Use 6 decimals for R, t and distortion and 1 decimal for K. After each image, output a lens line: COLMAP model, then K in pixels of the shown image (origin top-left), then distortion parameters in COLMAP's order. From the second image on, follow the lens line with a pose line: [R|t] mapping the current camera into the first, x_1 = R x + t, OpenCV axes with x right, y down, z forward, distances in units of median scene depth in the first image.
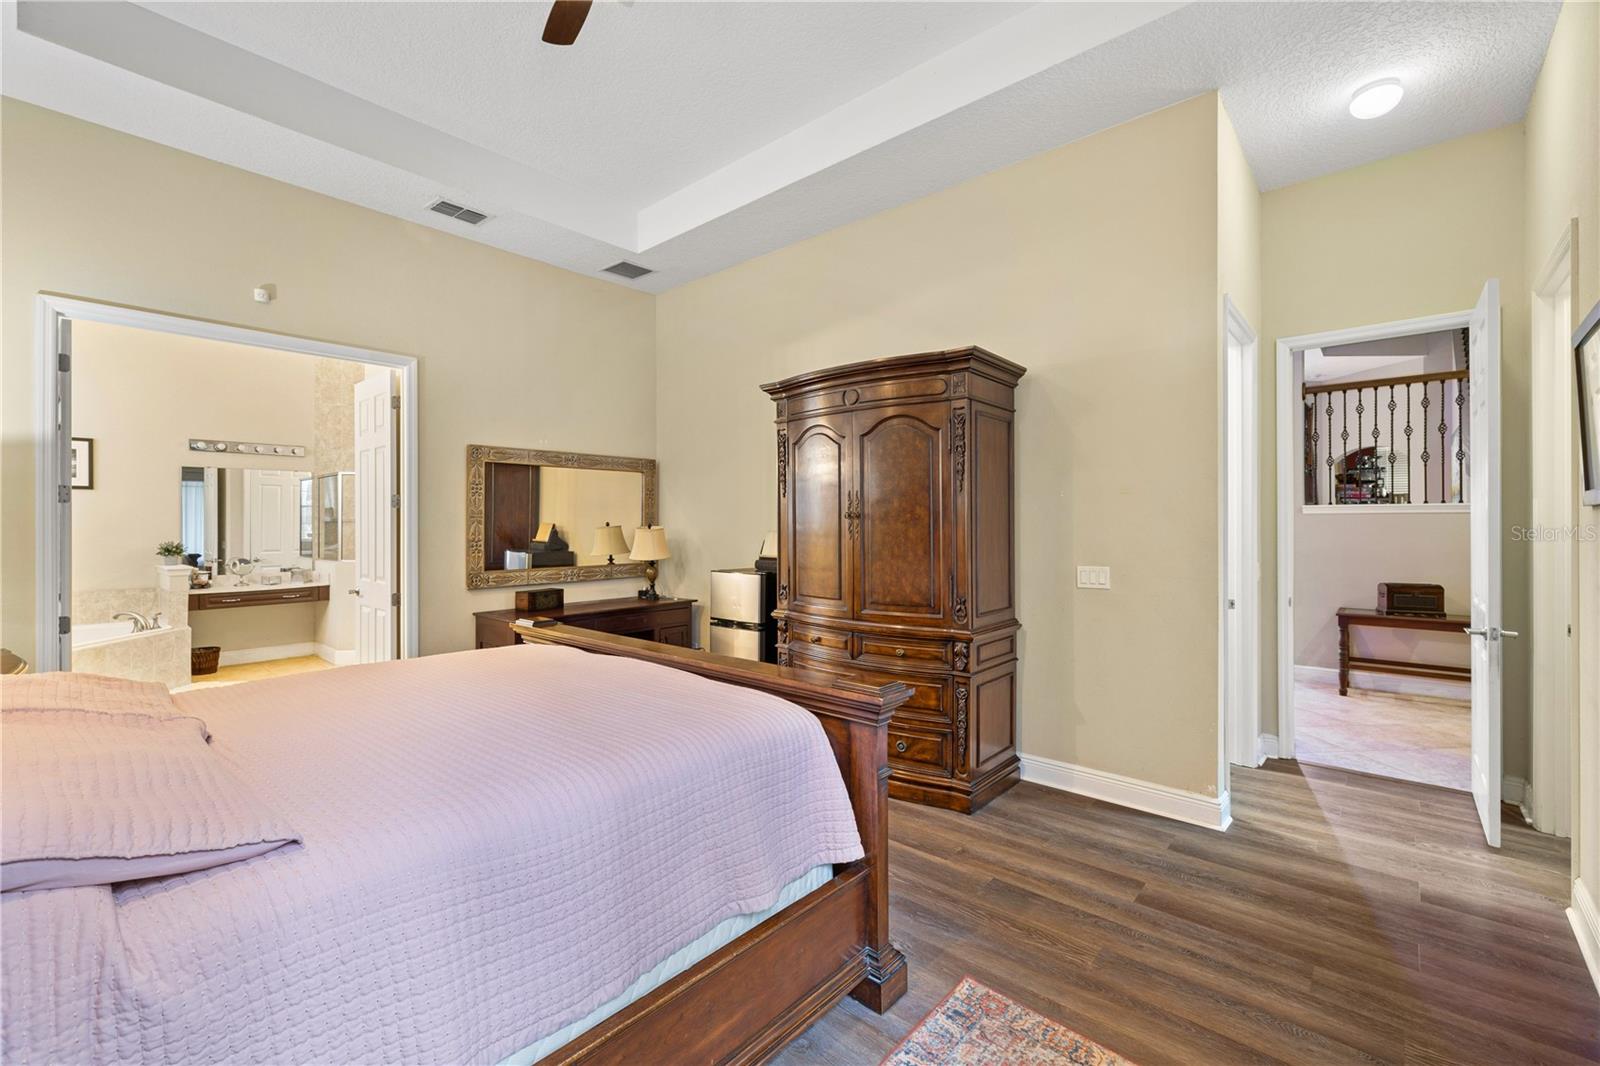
lens RADIAL K [[671.7, 0, 797.5], [0, 671.7, 521.5], [0, 0, 1]] dist [-0.001629, 0.000565]
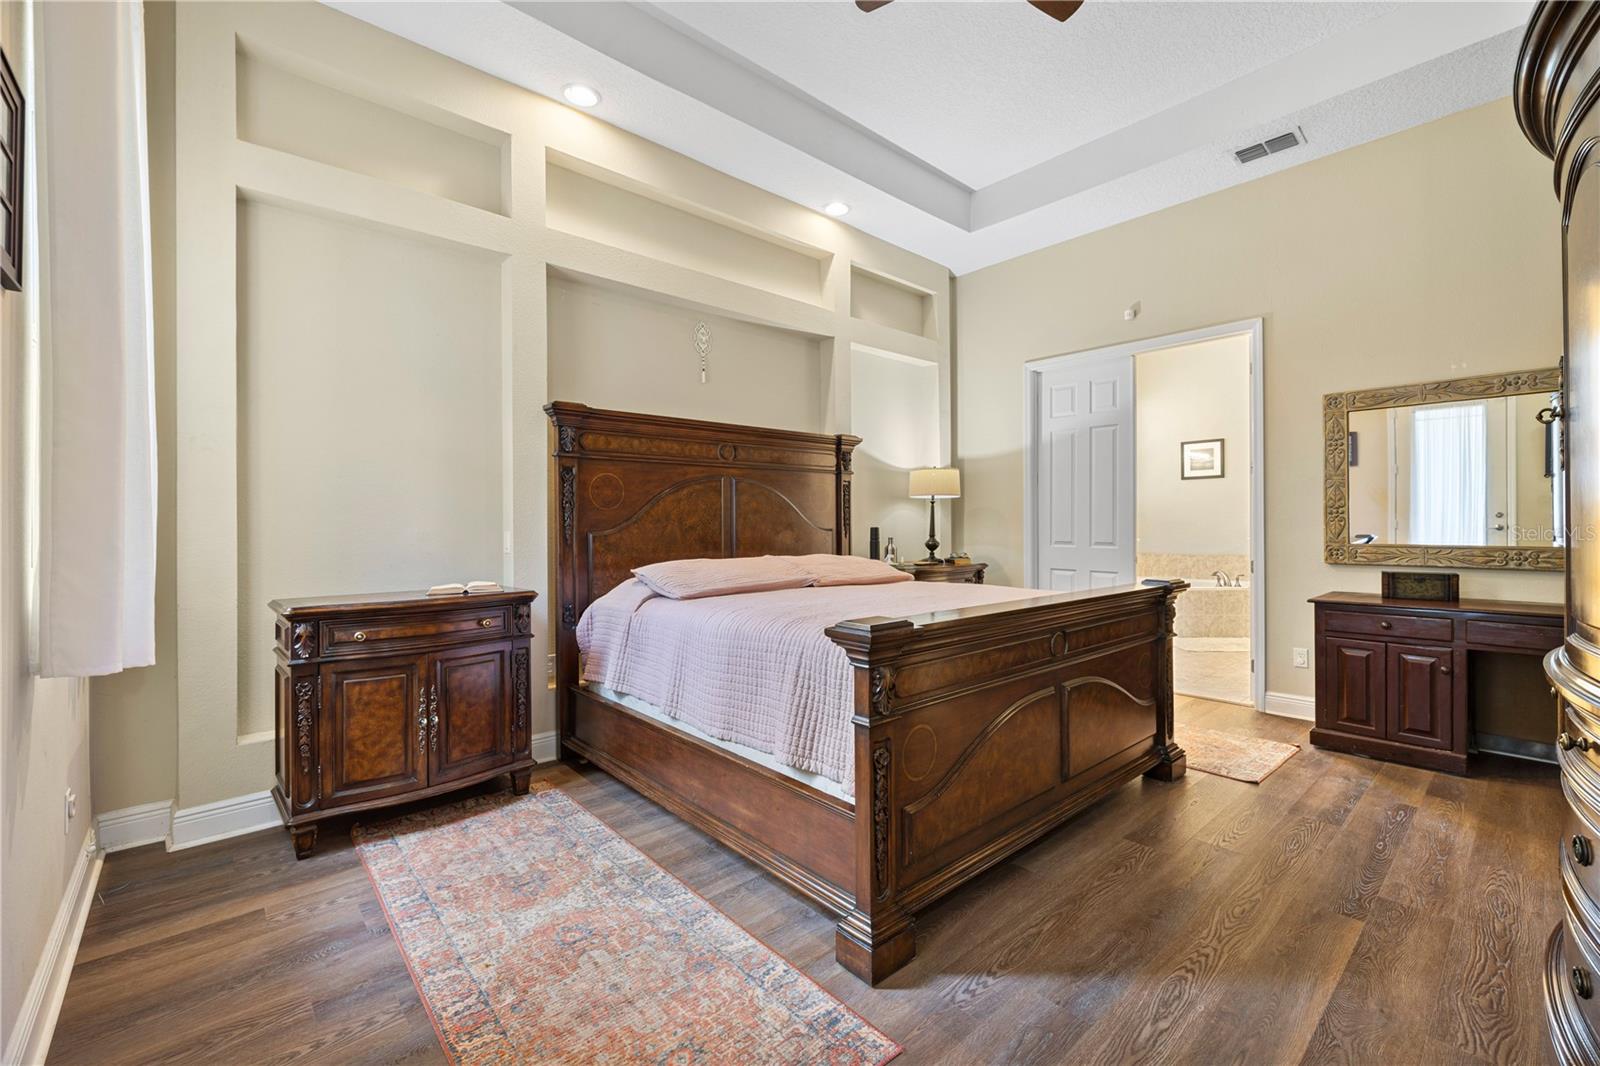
lens RADIAL K [[672.0, 0, 802.2], [0, 672.0, 516.6], [0, 0, 1]] dist [-0.000113, -0.000222]
pose [[-0.115629, -0.008817, -0.993253, 0.337183], [0.007285, 0.999926, -0.009725, 0.034427], [0.993266, -0.008360, -0.115556, 0.331210]]
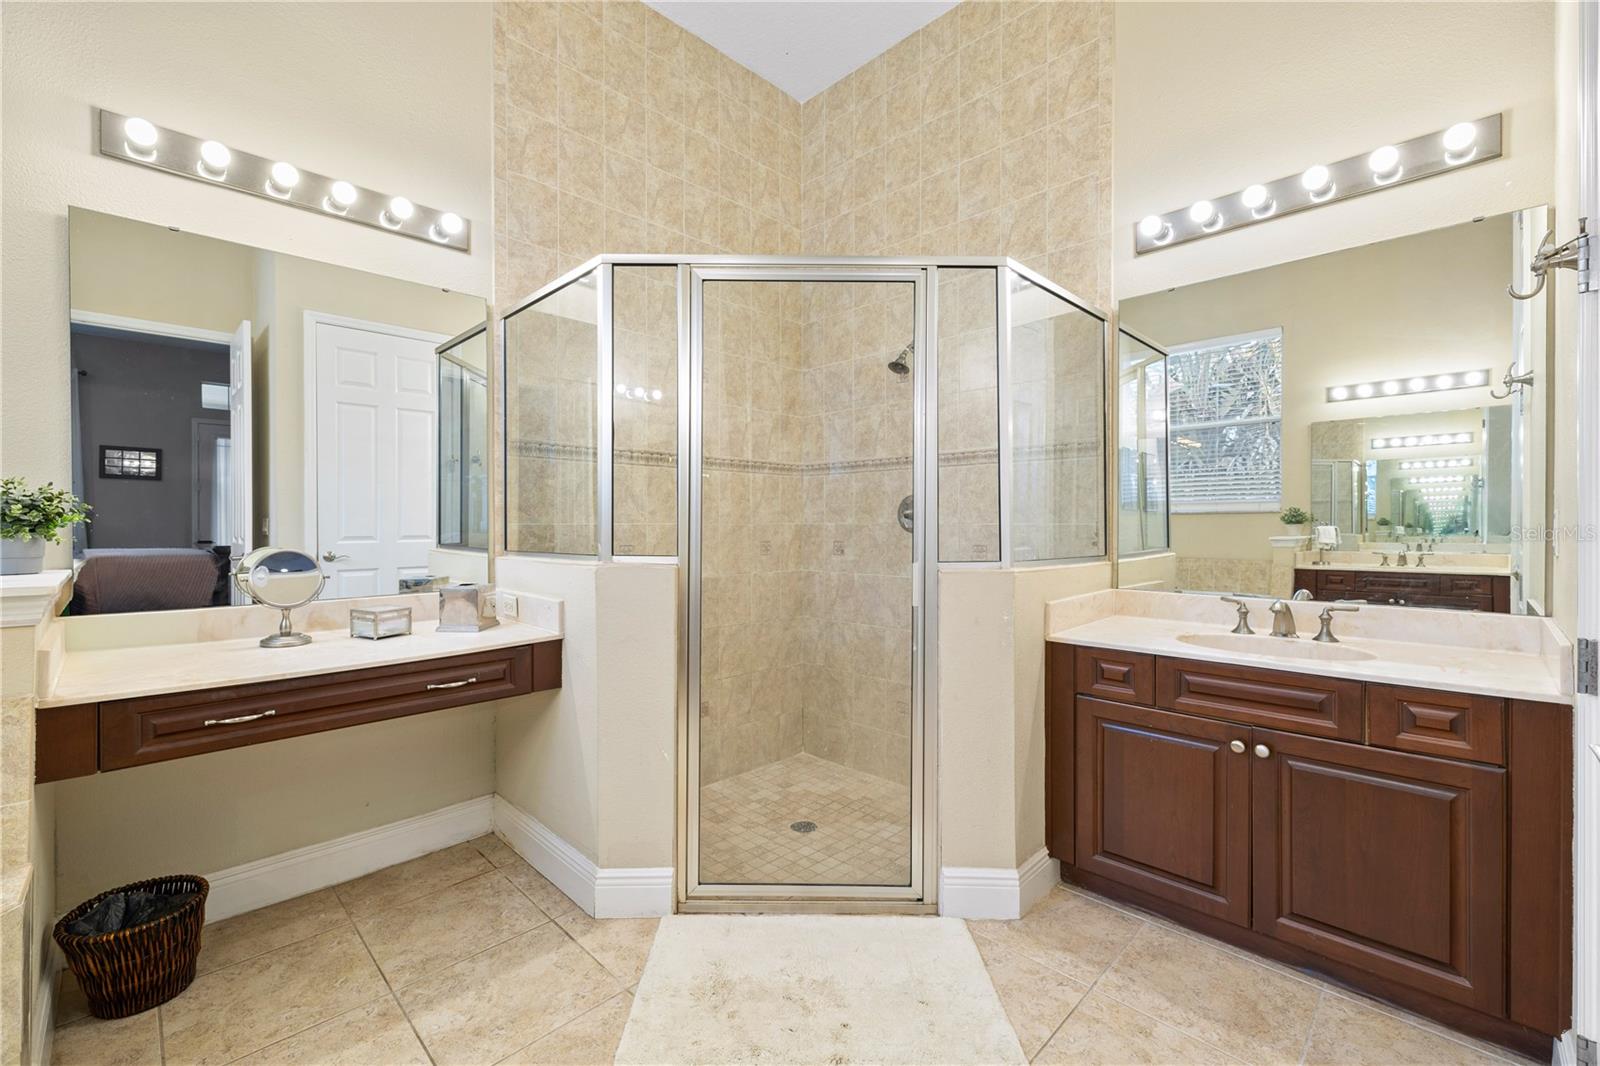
lens RADIAL K [[671.7, 0, 797.5], [0, 671.7, 521.5], [0, 0, 1]] dist [-0.001629, 0.000565]
pose [[0.997770, 0.000575, -0.066750, -0.643763], [-0.000554, 1.000000, 0.000341, 0.046428], [0.066750, -0.000304, 0.997770, 0.794551]]
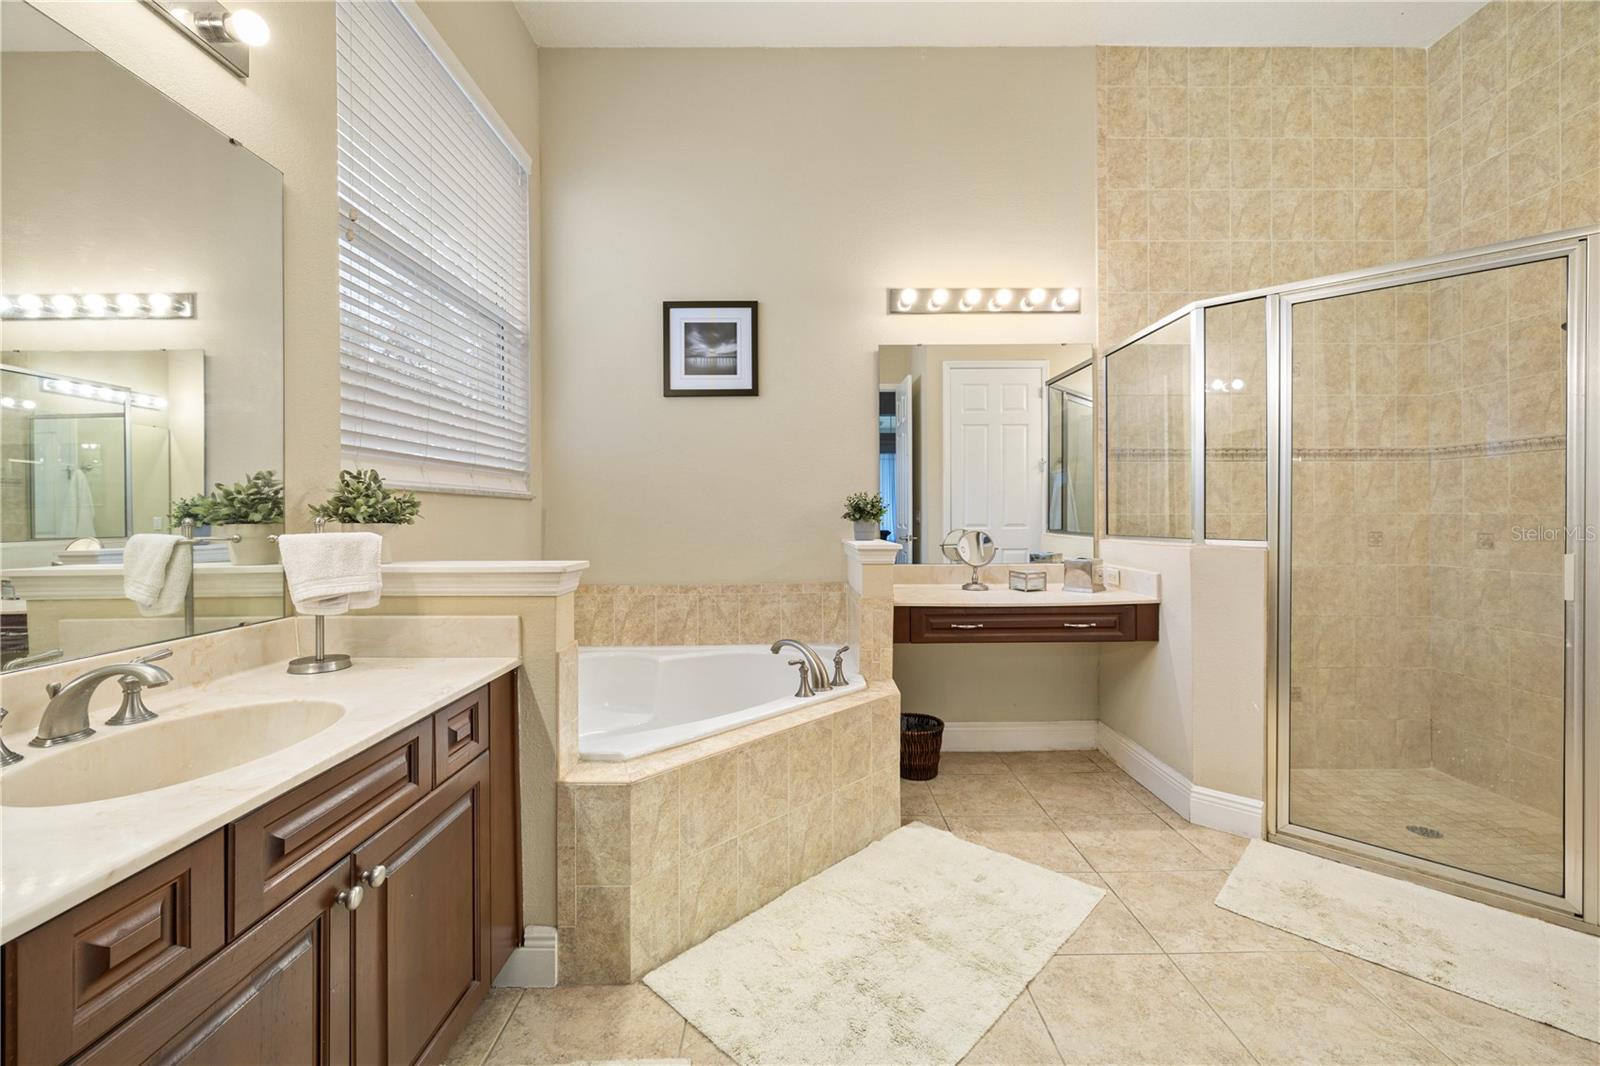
lens RADIAL K [[672.0, 0, 802.2], [0, 672.0, 516.6], [0, 0, 1]] dist [-0.000113, -0.000222]
pose [[0.666937, -0.000059, -0.745114, -0.613044], [0.004178, 0.999985, 0.003661, 0.047030], [0.745102, -0.005555, 0.666927, 0.655152]]
